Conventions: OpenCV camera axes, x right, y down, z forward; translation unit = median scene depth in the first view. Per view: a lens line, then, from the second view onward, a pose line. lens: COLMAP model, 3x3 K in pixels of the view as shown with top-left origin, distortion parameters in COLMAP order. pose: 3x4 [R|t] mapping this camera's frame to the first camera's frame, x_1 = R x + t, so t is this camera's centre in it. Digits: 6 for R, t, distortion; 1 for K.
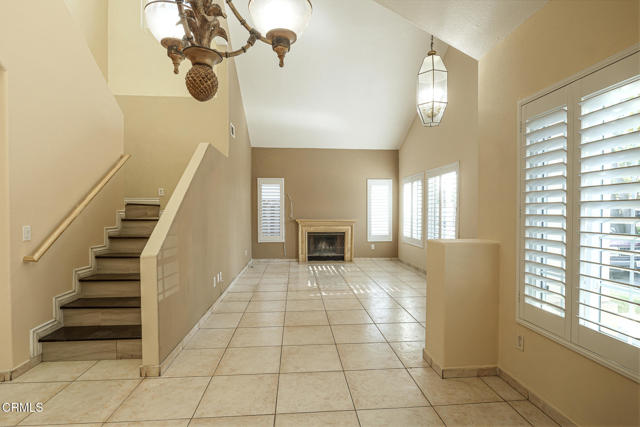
lens RADIAL K [[325.5, 0, 320.5], [0, 325.5, 210.3], [0, 0, 1]] dist [-0.004780, -0.000199]
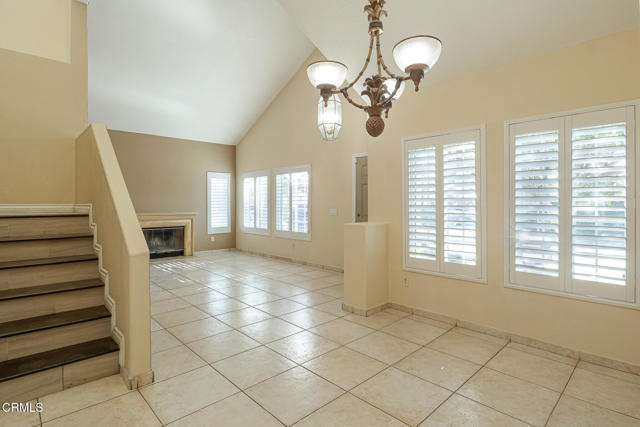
lens RADIAL K [[329.2, 0, 323.6], [0, 329.2, 199.3], [0, 0, 1]] dist [-0.000093, -0.000531]
pose [[0.776788, 0.002869, 0.629755, -0.221711], [0.004016, 0.999947, -0.009509, -0.000260], [-0.629749, 0.009916, 0.776735, -0.013321]]
